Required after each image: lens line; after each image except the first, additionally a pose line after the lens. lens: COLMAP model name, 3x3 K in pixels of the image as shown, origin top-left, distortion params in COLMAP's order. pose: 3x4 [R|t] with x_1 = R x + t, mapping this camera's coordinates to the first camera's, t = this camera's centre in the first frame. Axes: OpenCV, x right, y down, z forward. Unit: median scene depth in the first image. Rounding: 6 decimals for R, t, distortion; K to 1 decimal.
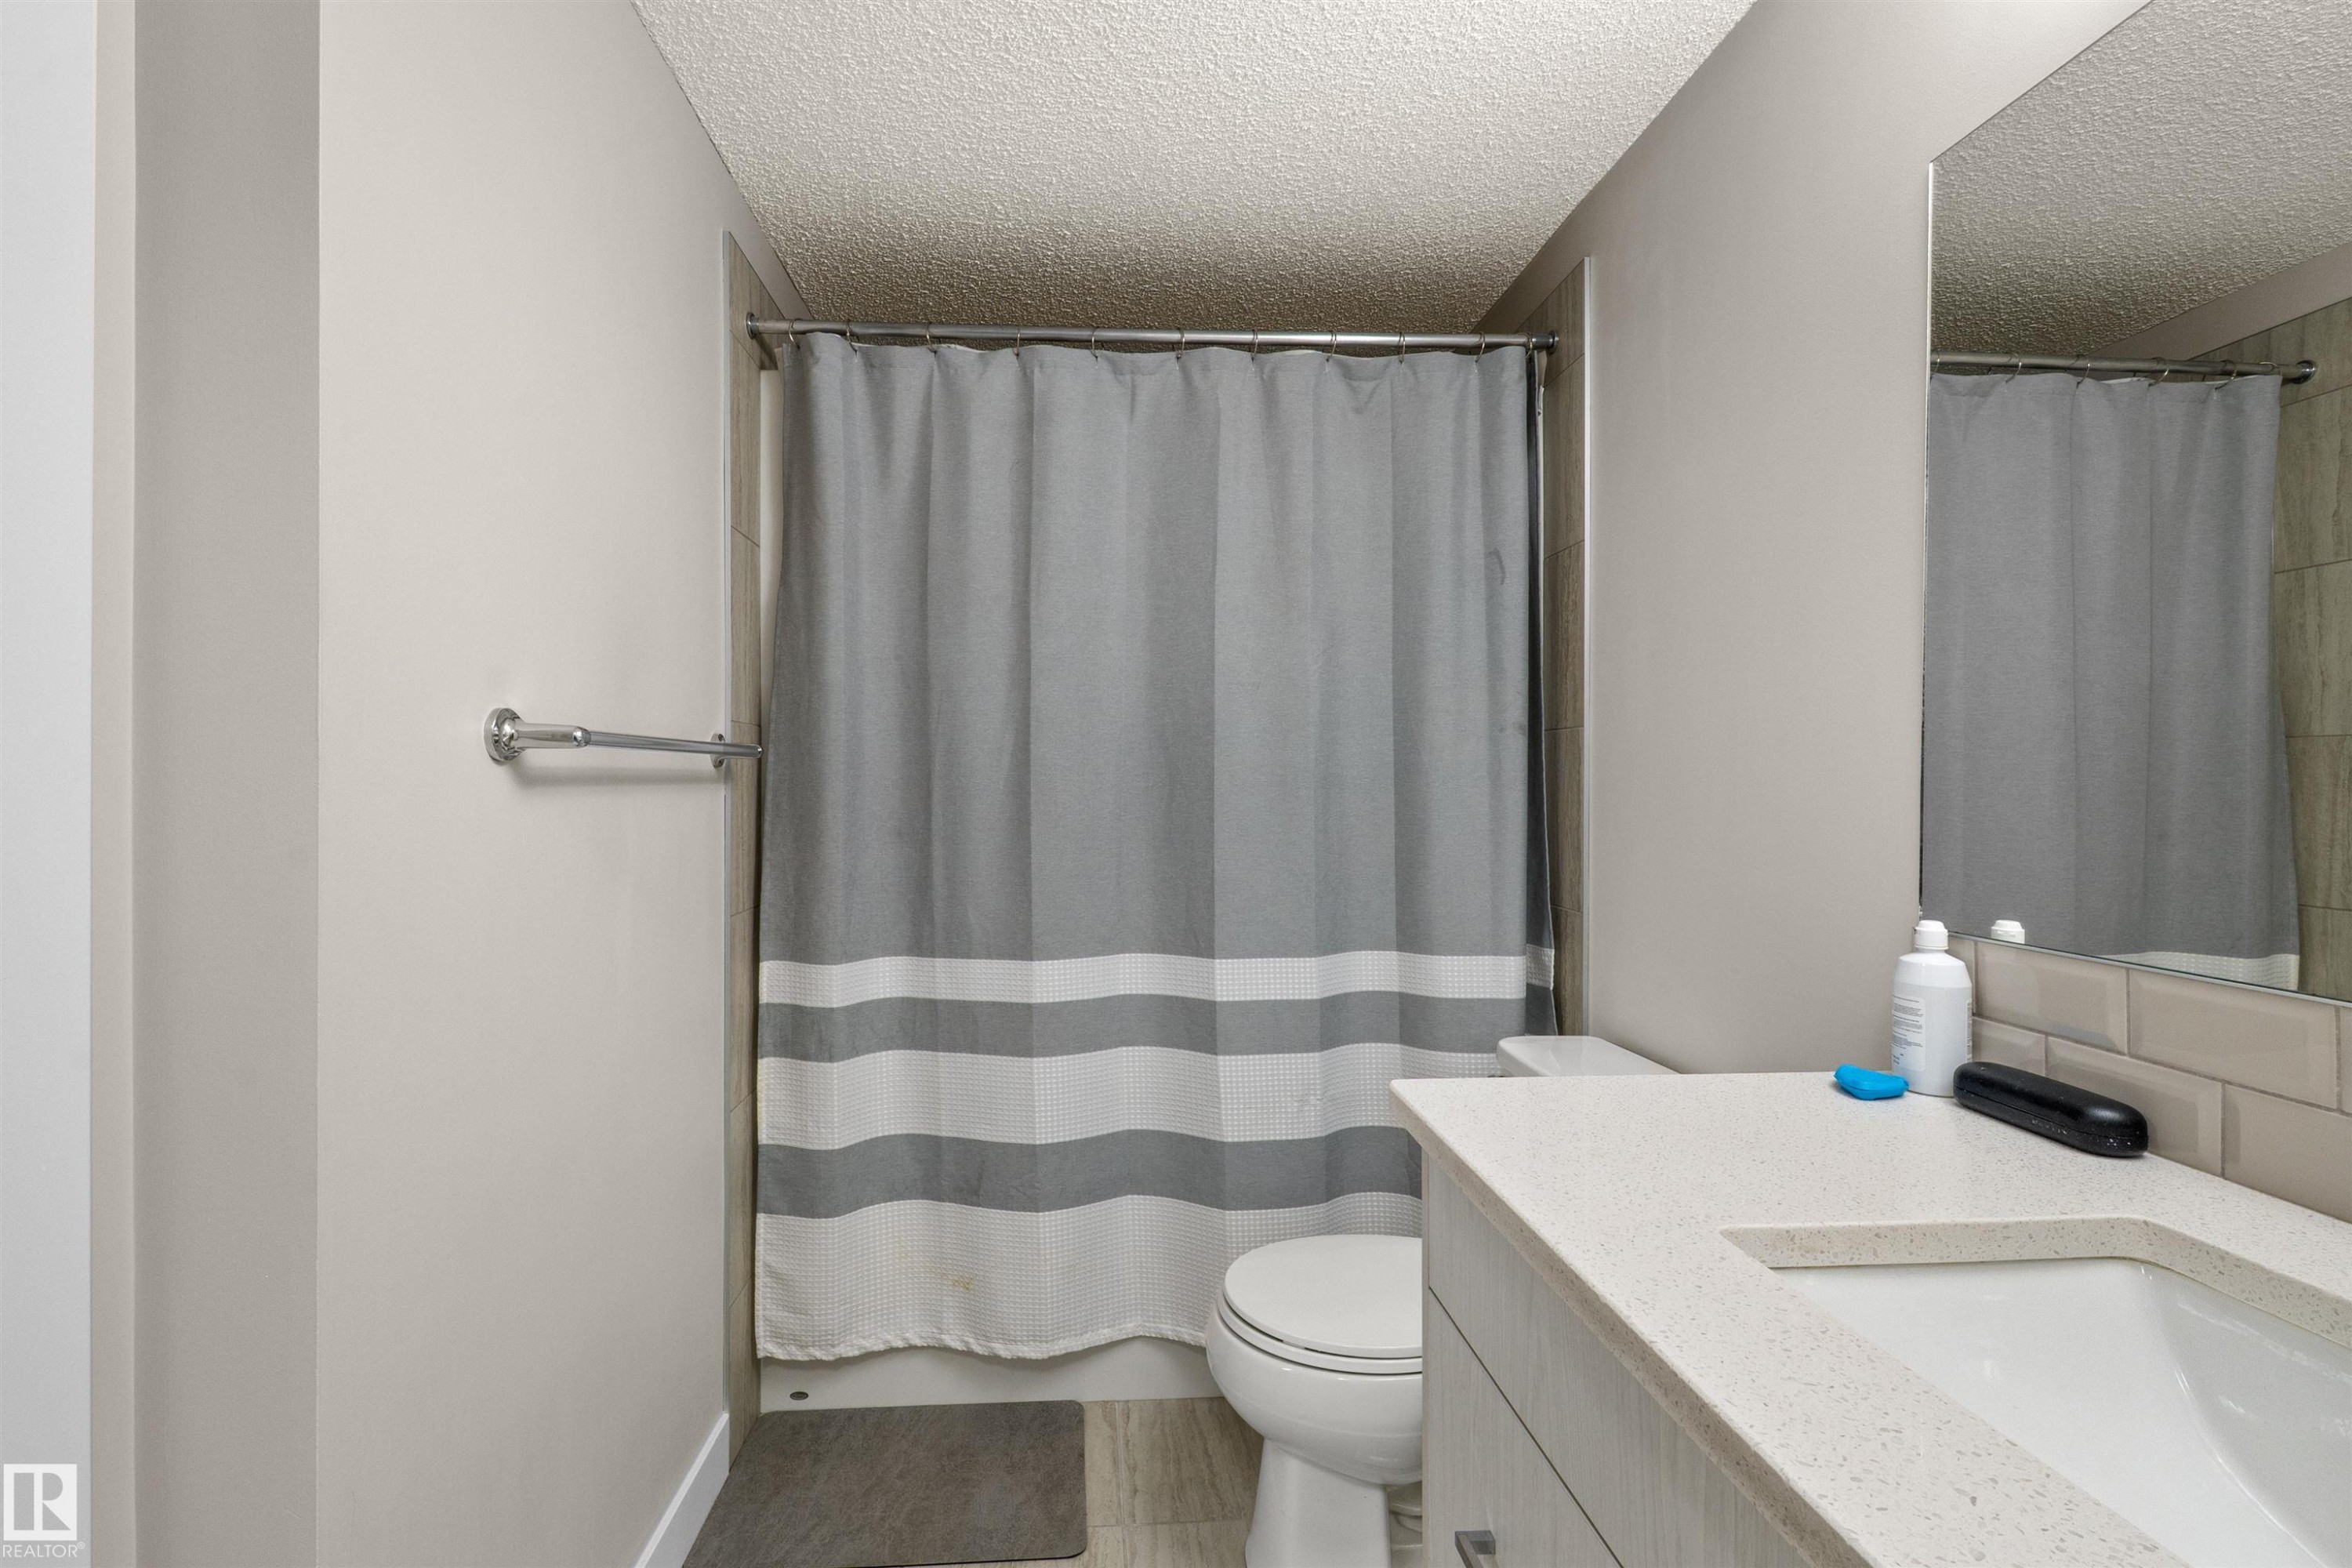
lens RADIAL K [[1049.1, 0, 1153.3], [0, 1049.1, 783.2], [0, 0, 1]] dist [0.001260, -0.006086]
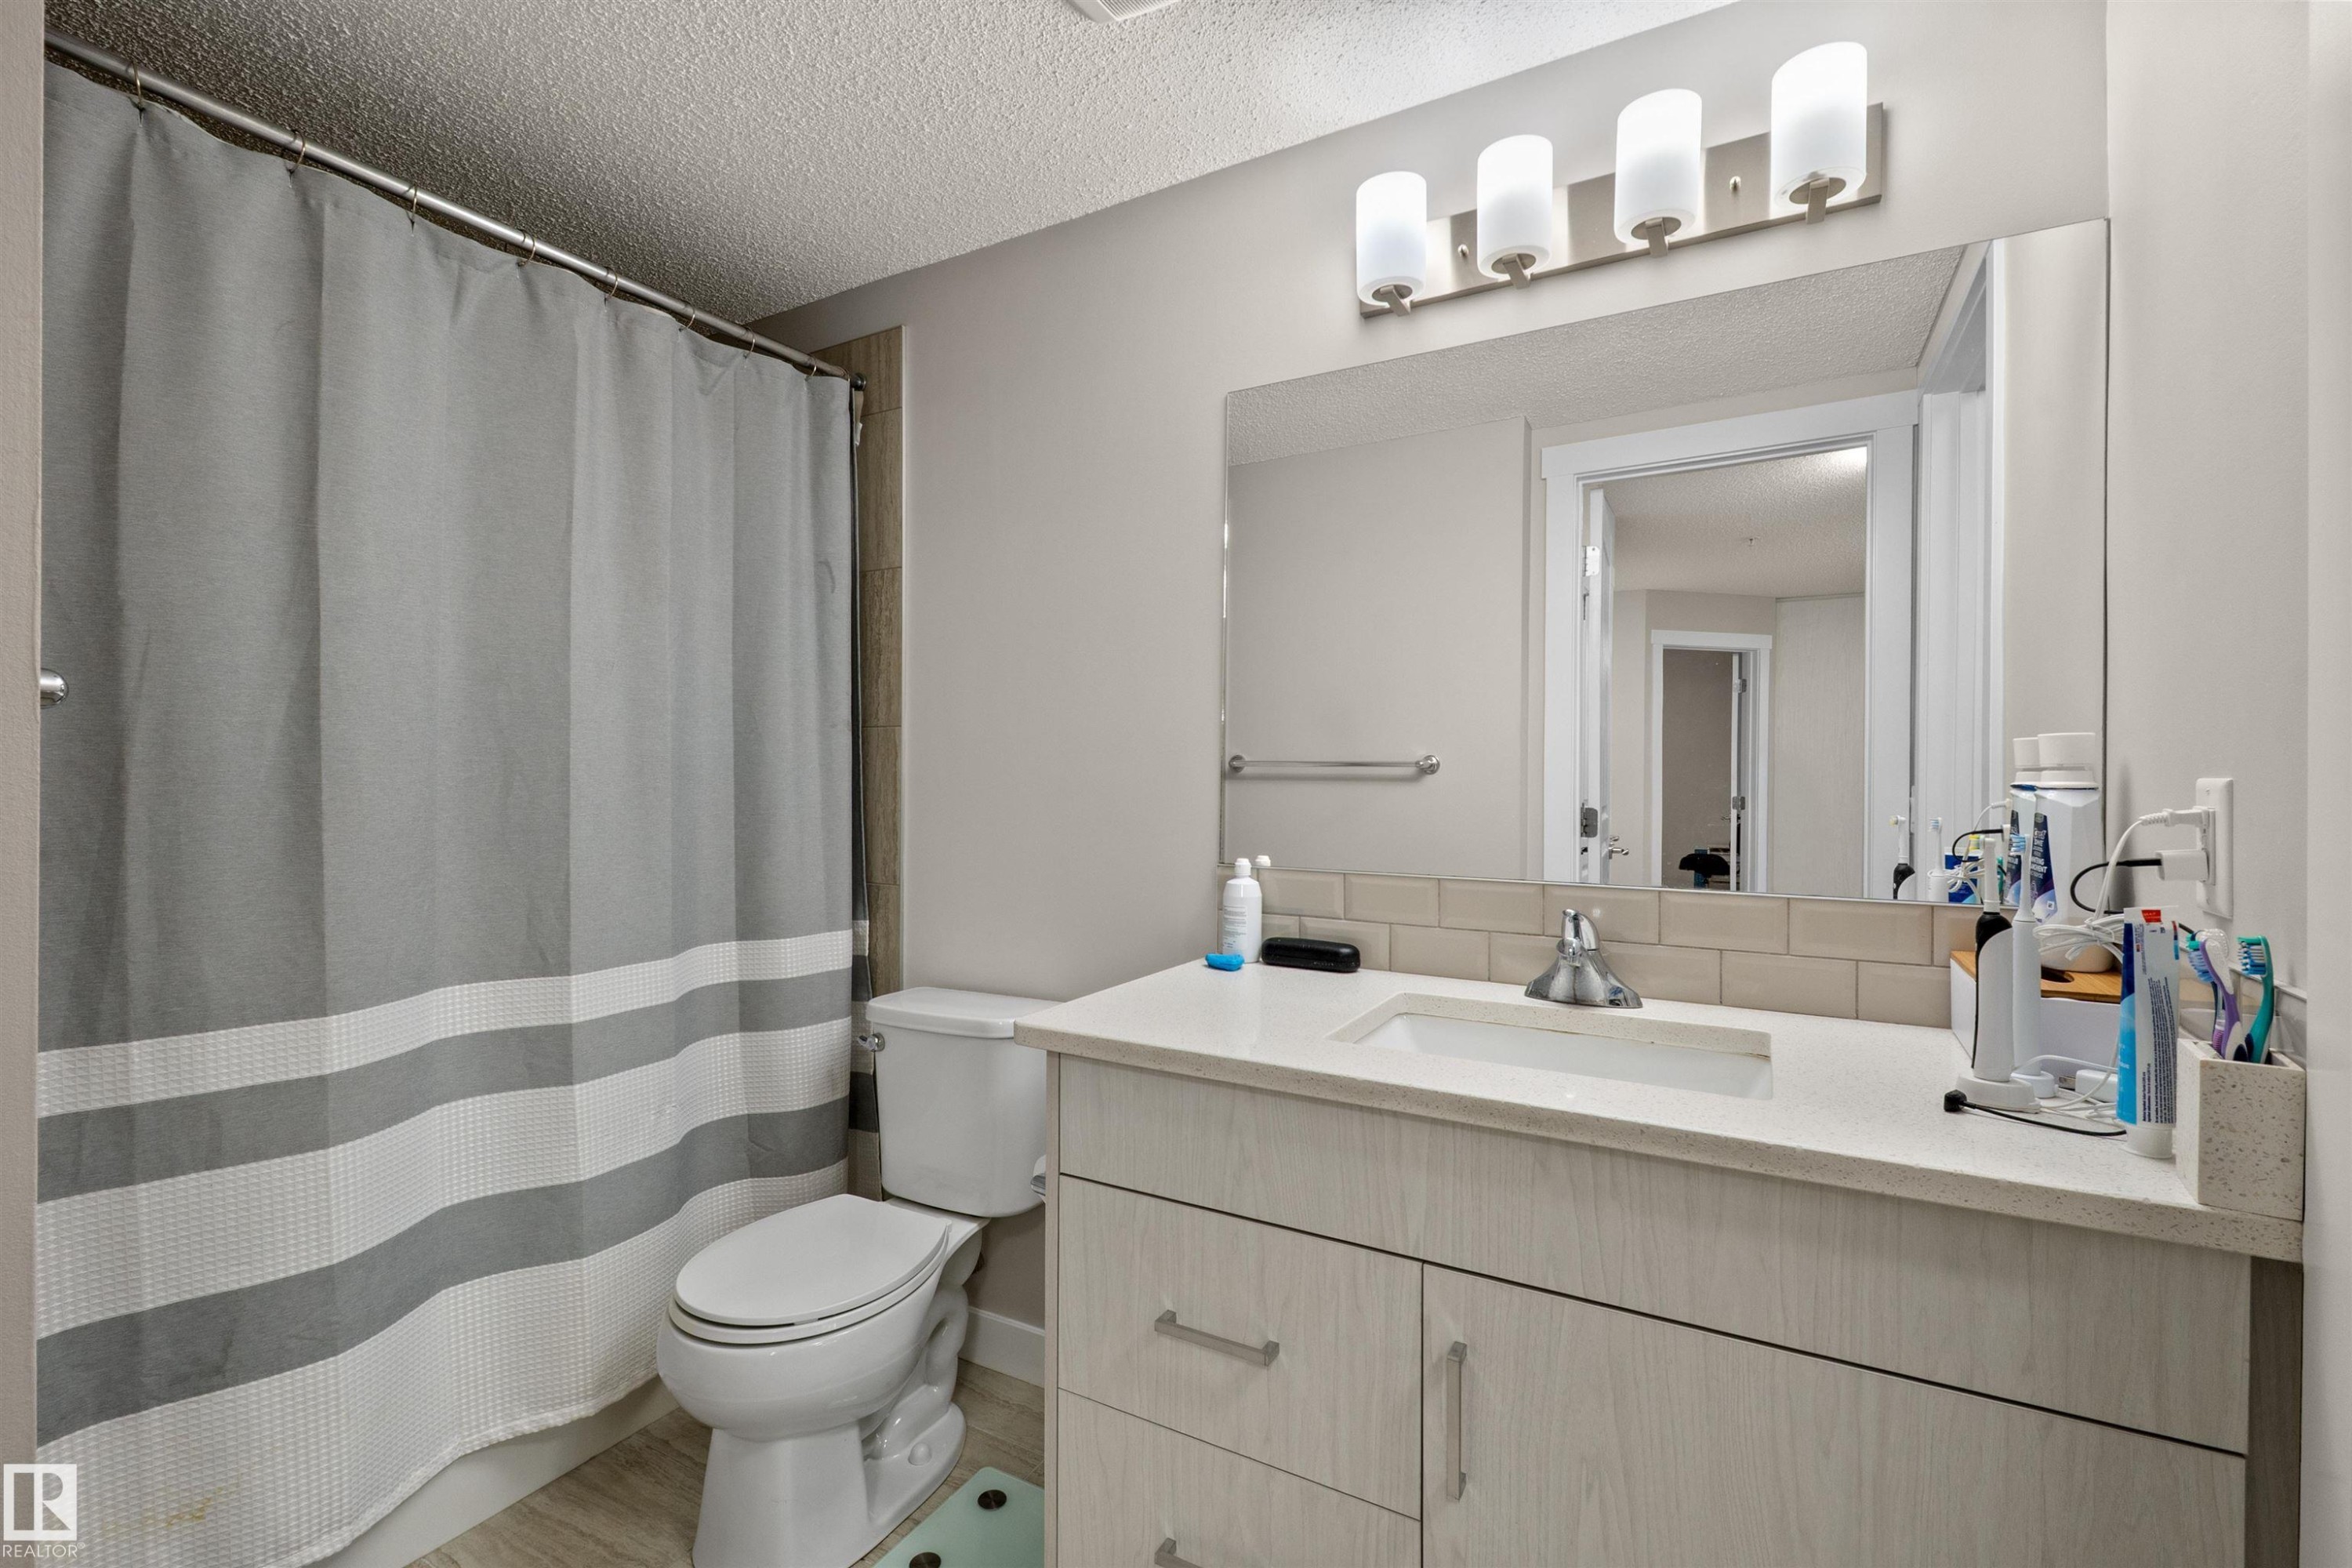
lens RADIAL K [[1049.1, 0, 1153.3], [0, 1049.1, 783.2], [0, 0, 1]] dist [0.001260, -0.006086]
pose [[0.545751, -0.004386, 0.837936, -0.405286], [-0.002596, 0.999973, 0.006925, 0.000686], [-0.837944, -0.005954, 0.545724, 0.119603]]
